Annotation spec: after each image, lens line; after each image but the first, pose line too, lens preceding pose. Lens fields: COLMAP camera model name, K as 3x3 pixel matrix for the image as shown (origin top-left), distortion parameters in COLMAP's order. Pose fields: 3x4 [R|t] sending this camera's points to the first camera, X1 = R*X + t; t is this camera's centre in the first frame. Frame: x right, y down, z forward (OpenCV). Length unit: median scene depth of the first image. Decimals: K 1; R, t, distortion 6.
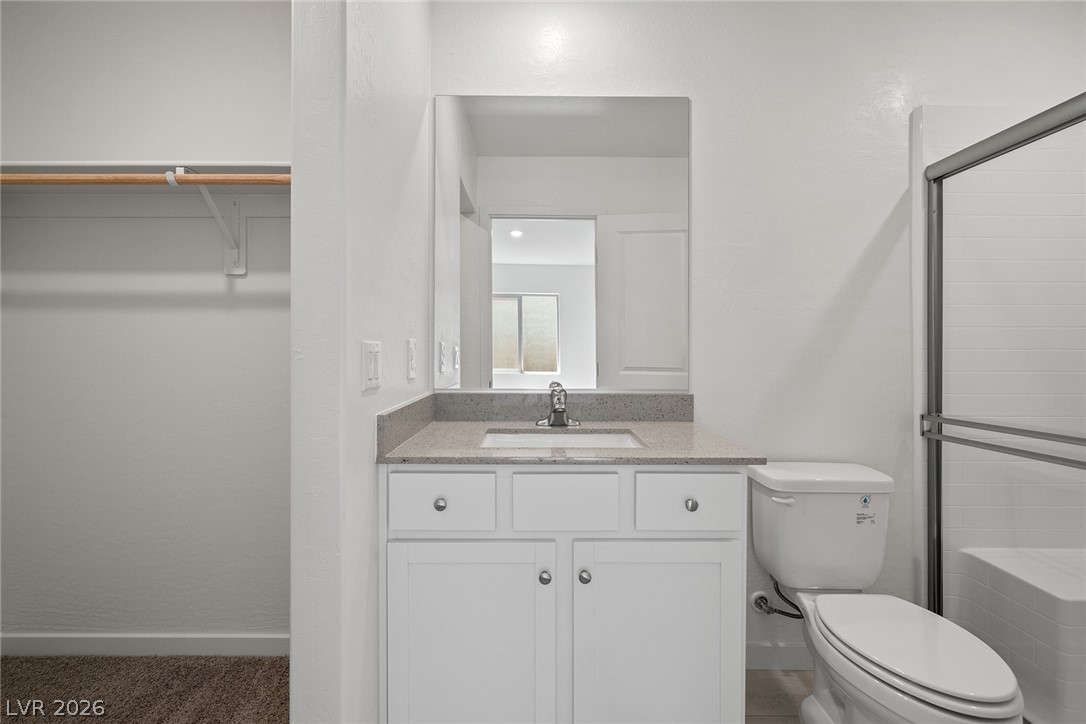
lens RADIAL K [[447.0, 0, 543.0], [0, 447.0, 362.0], [0, 0, 1]] dist [-0.000480, -0.000028]
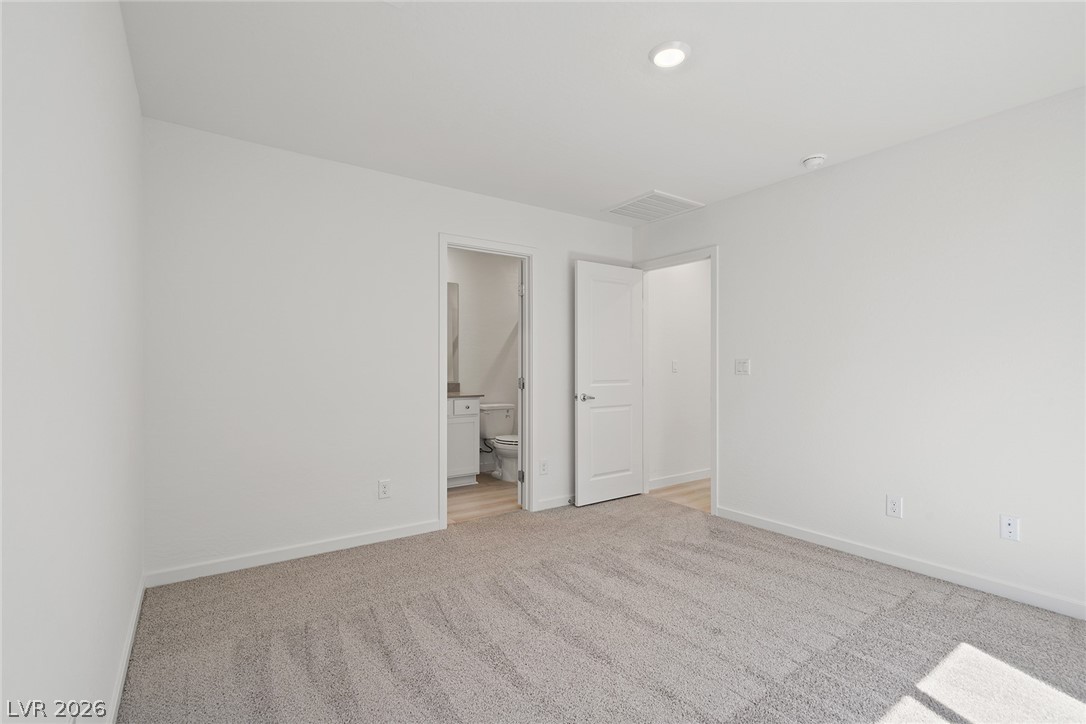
lens RADIAL K [[502.1, 0, 543.0], [0, 502.1, 362.0], [0, 0, 1]] dist [0.001236, 0.000137]
pose [[0.825063, 0.004258, 0.565025, -0.948645], [0.006414, 0.999837, -0.016900, -0.009043], [-0.565004, 0.017568, 0.824901, -1.786300]]
